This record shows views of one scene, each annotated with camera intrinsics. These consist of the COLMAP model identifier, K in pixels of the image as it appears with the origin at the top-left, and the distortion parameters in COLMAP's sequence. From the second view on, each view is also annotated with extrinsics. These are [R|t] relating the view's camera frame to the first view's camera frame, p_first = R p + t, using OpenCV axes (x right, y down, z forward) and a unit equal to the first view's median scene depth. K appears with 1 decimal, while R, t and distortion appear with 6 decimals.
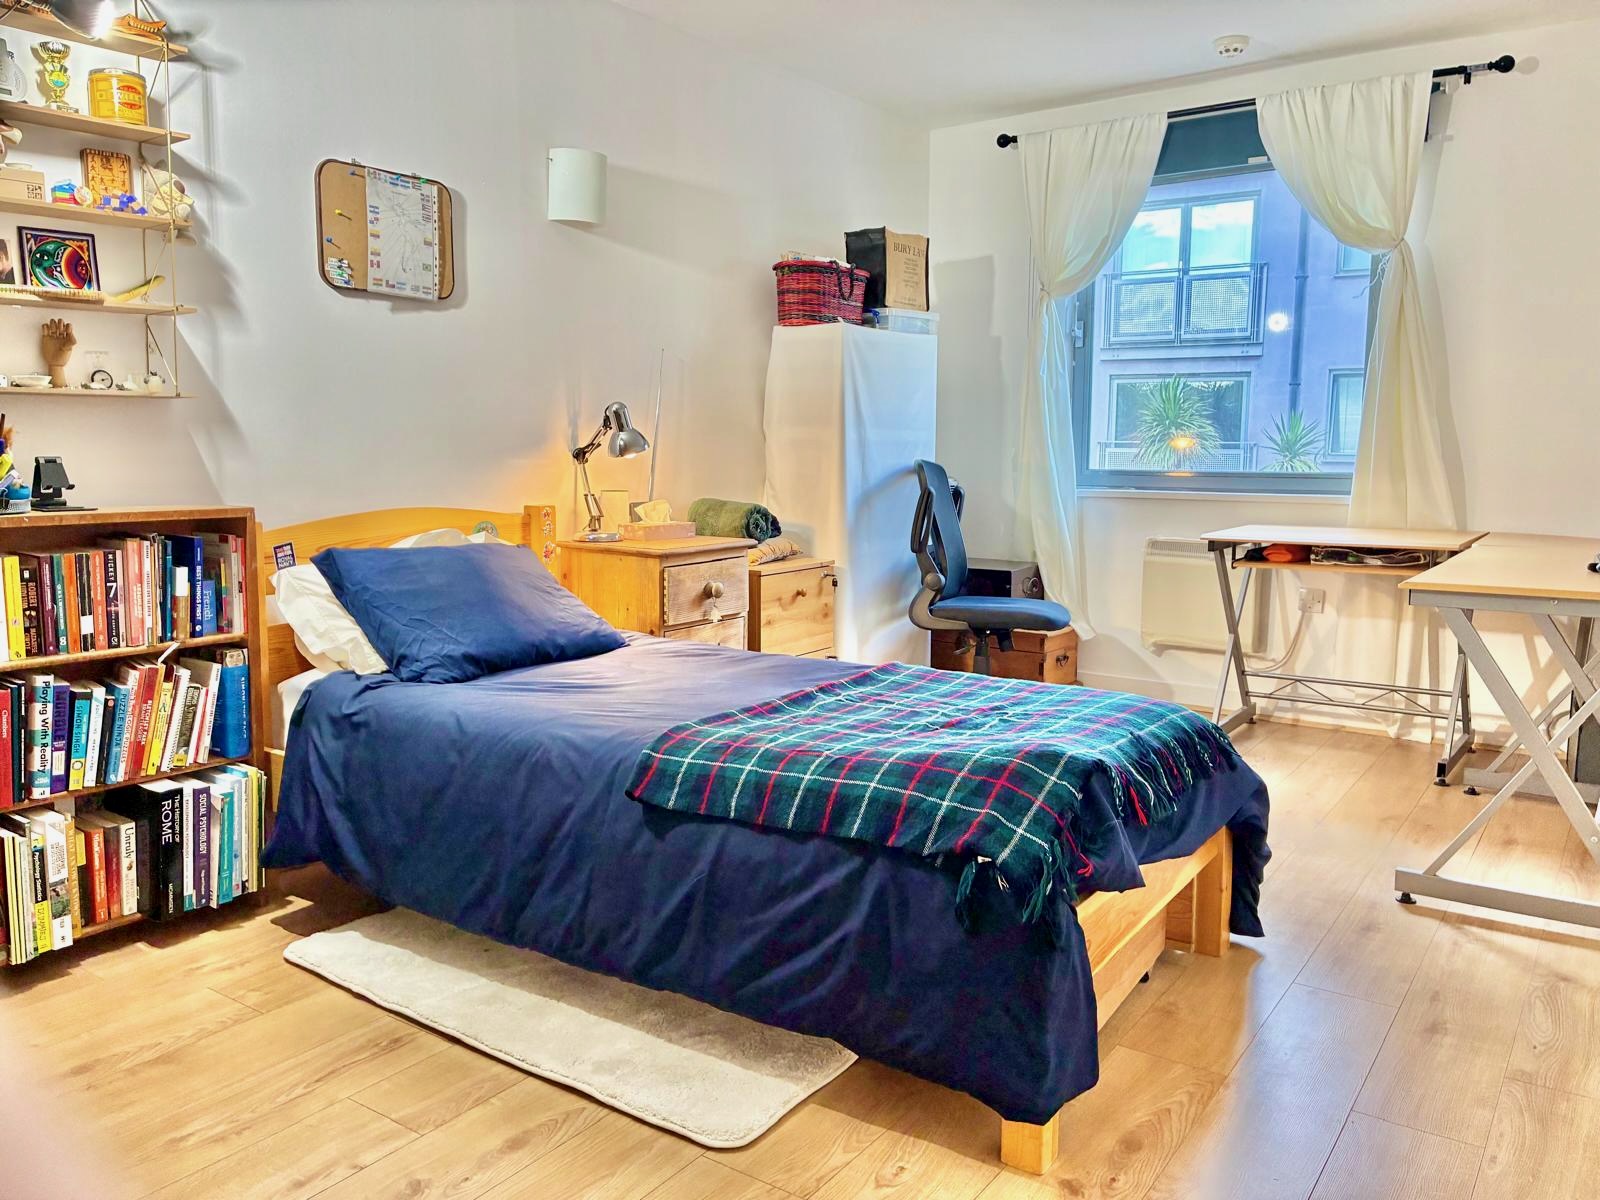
lens RADIAL K [[1206.9, 0, 791.1], [0, 1206.9, 596.5], [0, 0, 1]] dist [0.045473, -0.073212]
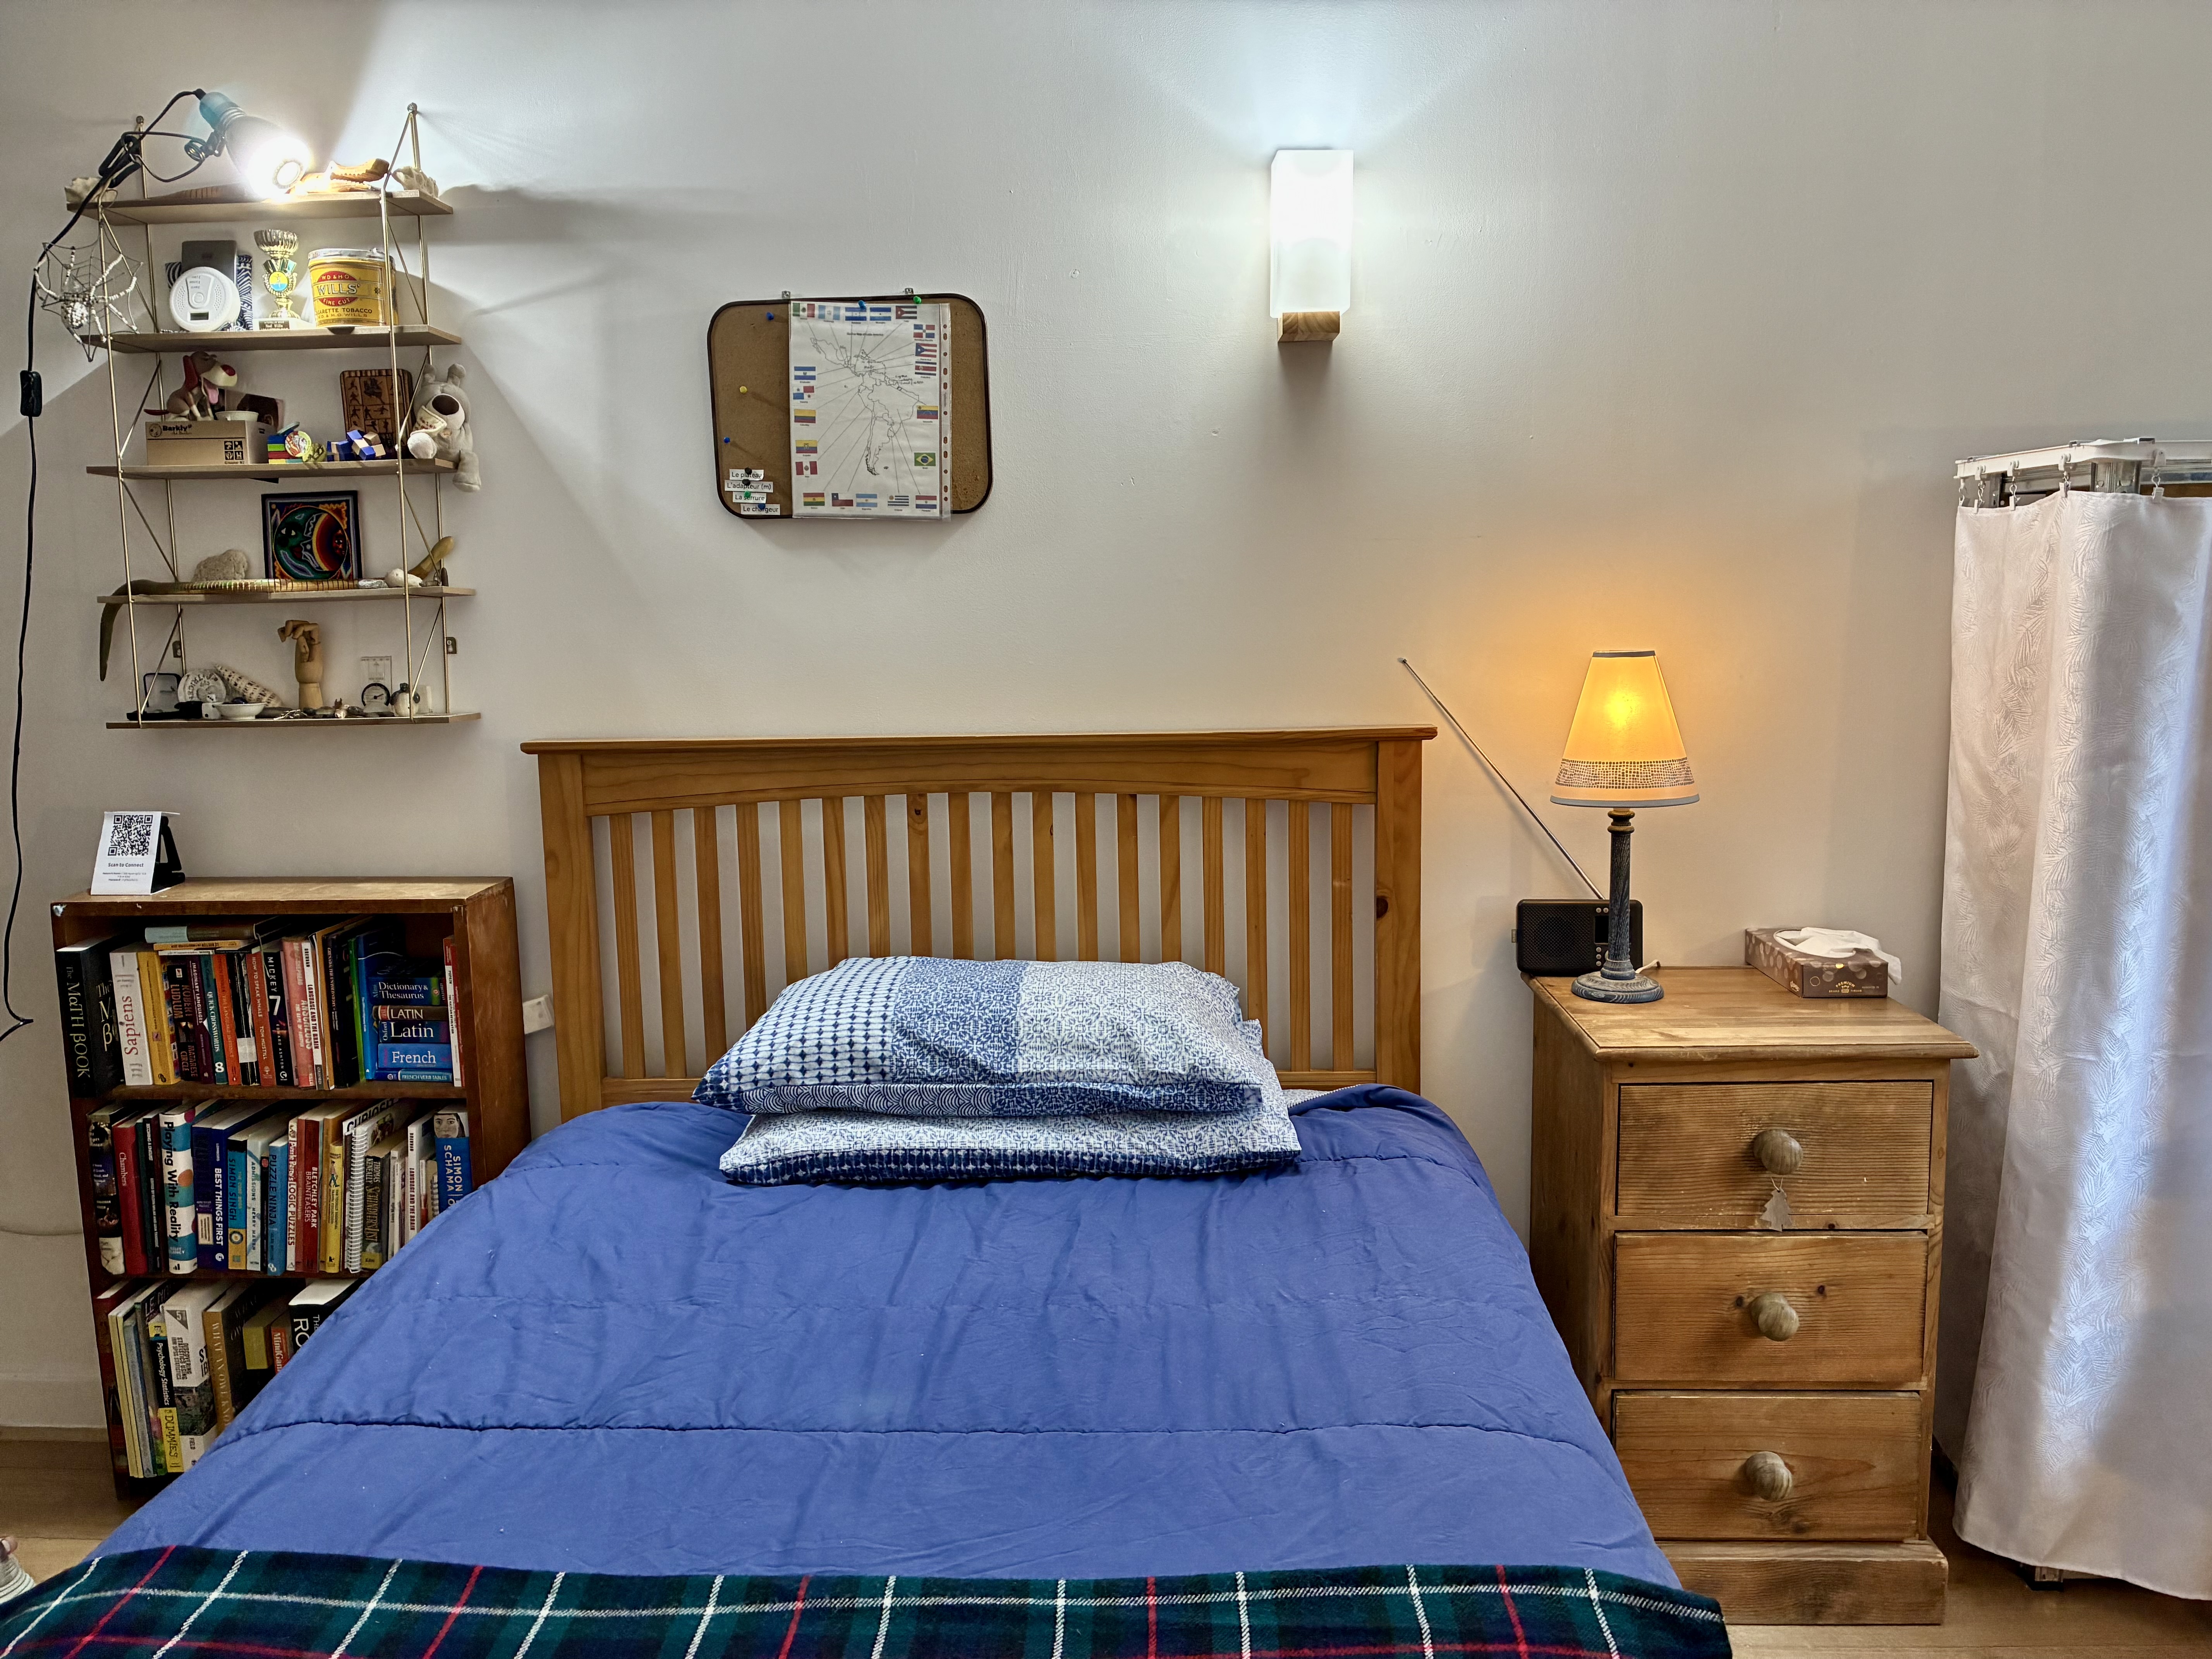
lens RADIAL K [[1668.6, 0, 1093.7], [0, 1668.6, 824.7], [0, 0, 1]] dist [0.045473, -0.073212]
pose [[0.546424, 0.098203, -0.831731, 0.473532], [-0.086019, 0.994430, 0.060900, -0.199158], [0.833080, 0.038268, 0.551828, 0.814318]]
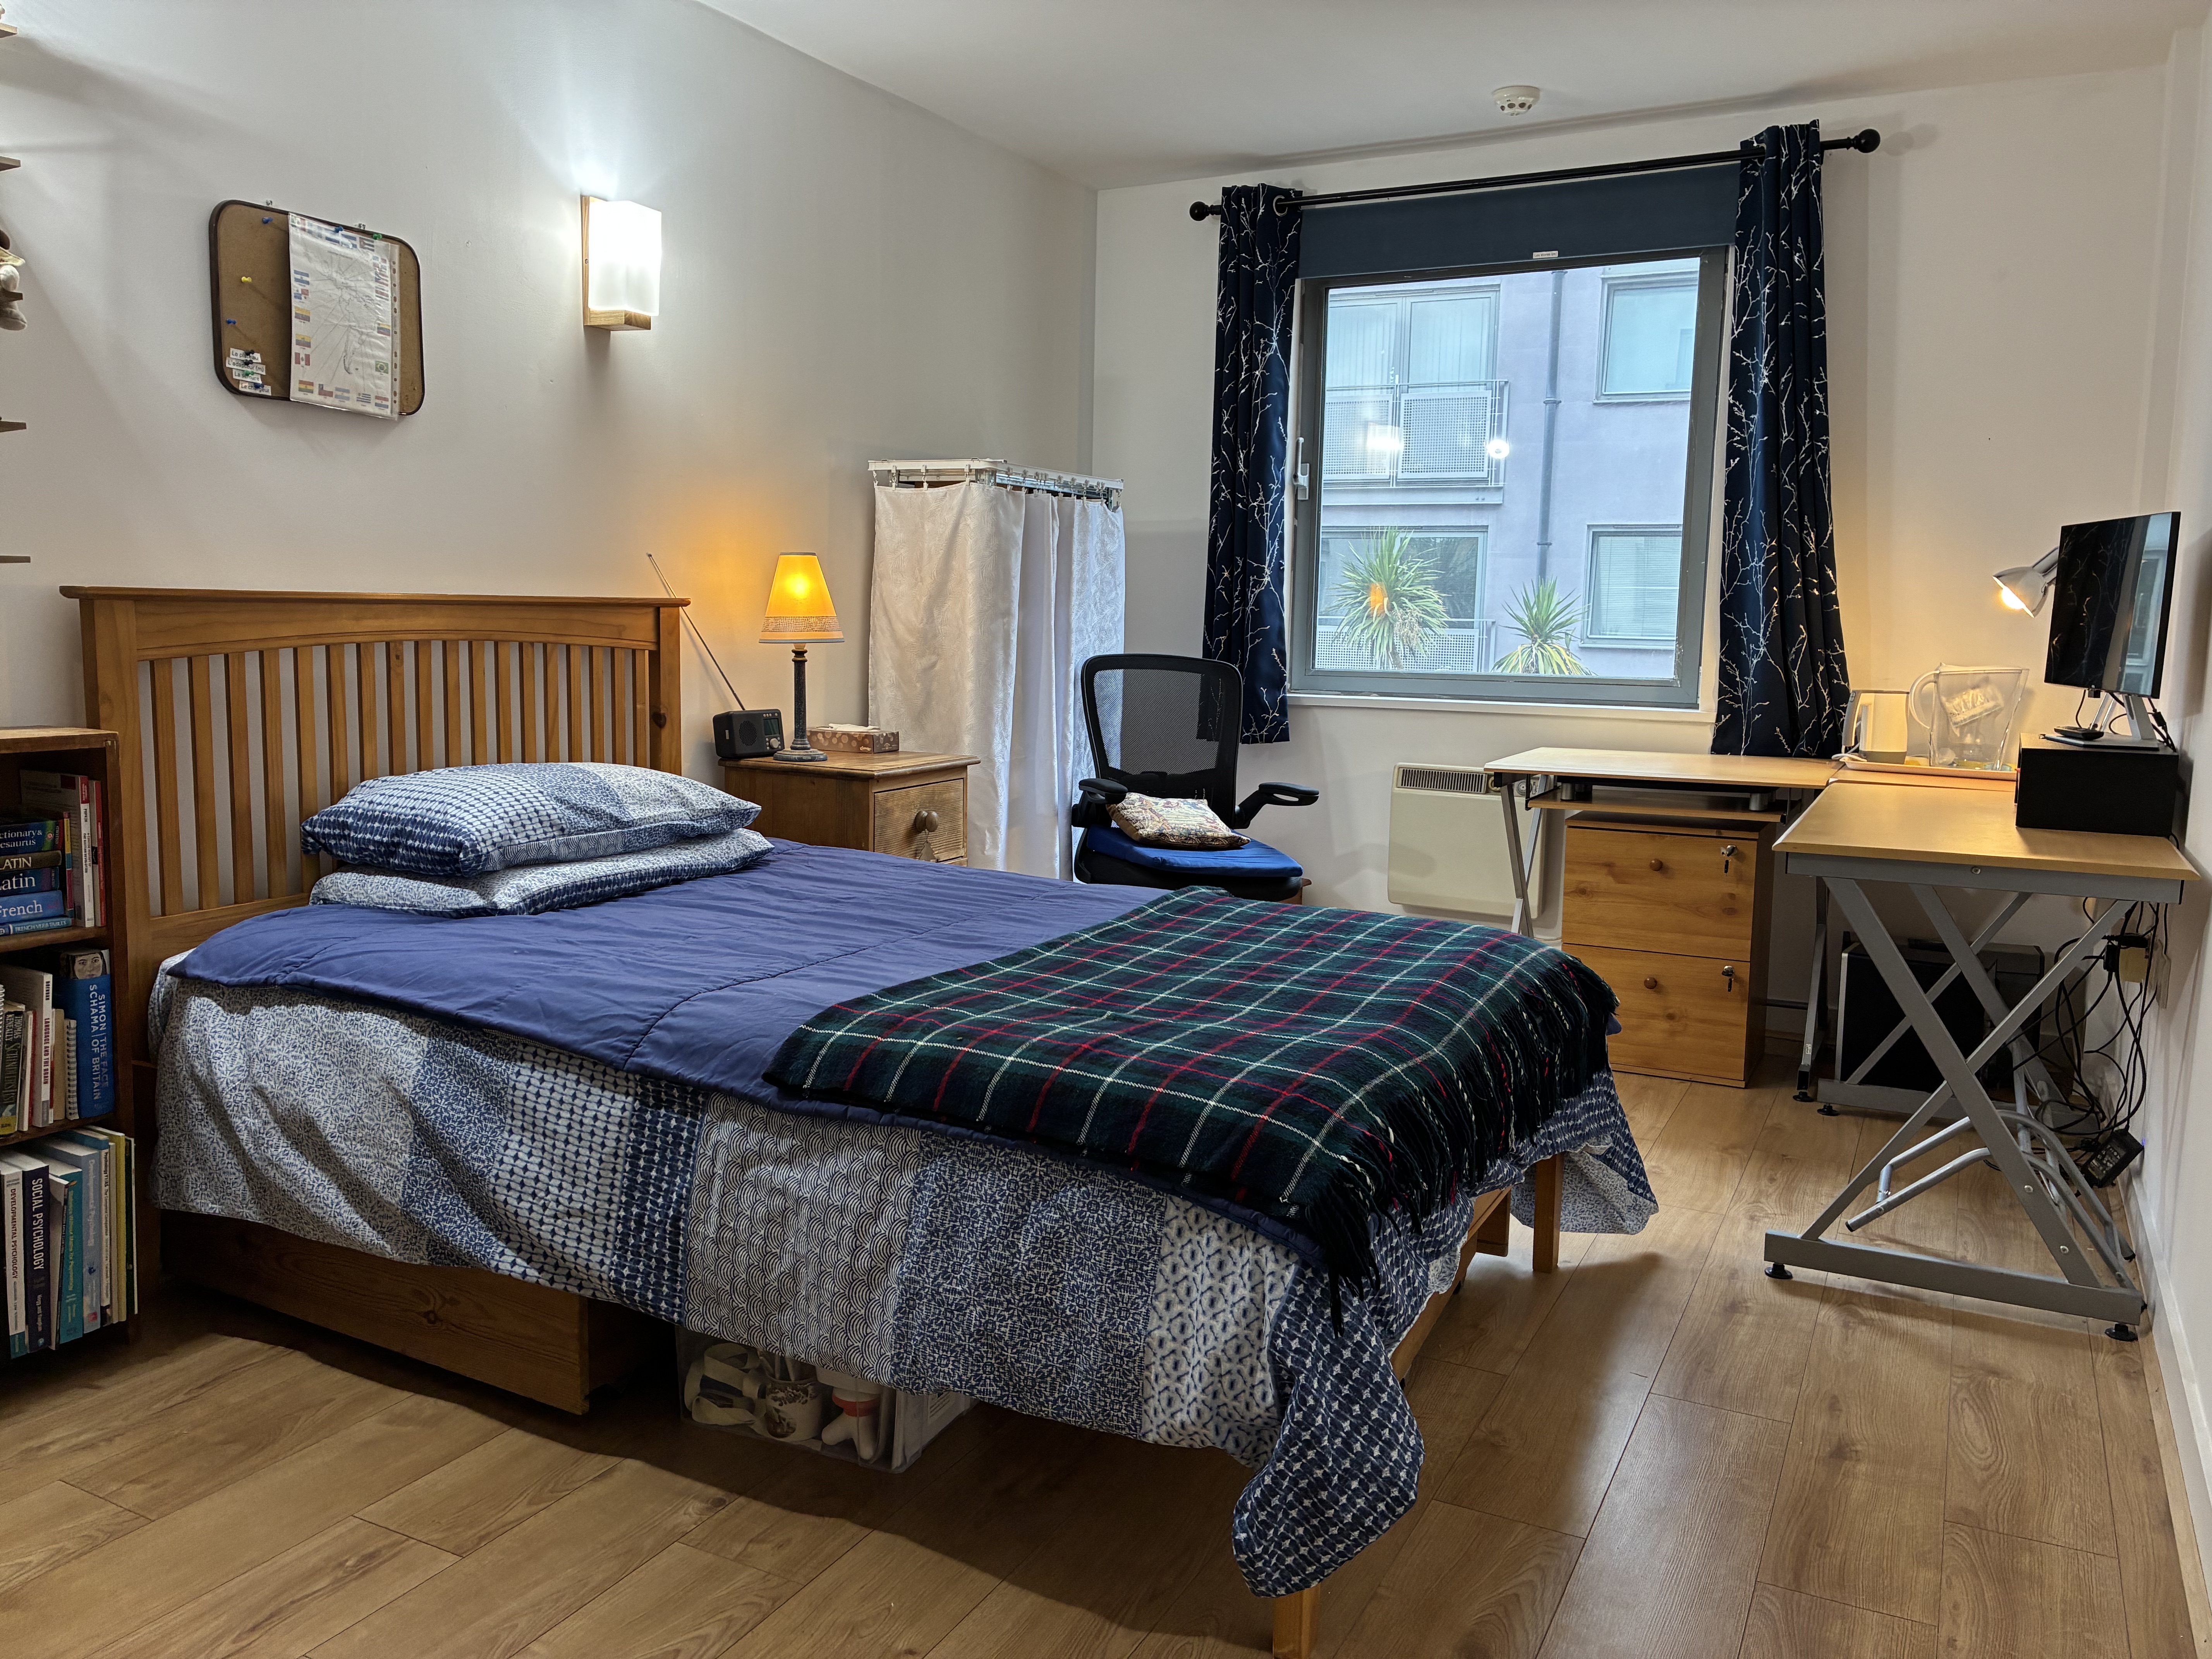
lens RADIAL K [[1668.6, 0, 1093.7], [0, 1668.6, 824.7], [0, 0, 1]] dist [0.045473, -0.073212]
pose [[0.990277, -0.004047, 0.139053, -0.052030], [0.003665, 0.999989, 0.003000, -0.026176], [-0.139063, -0.002461, 0.990280, 0.039215]]
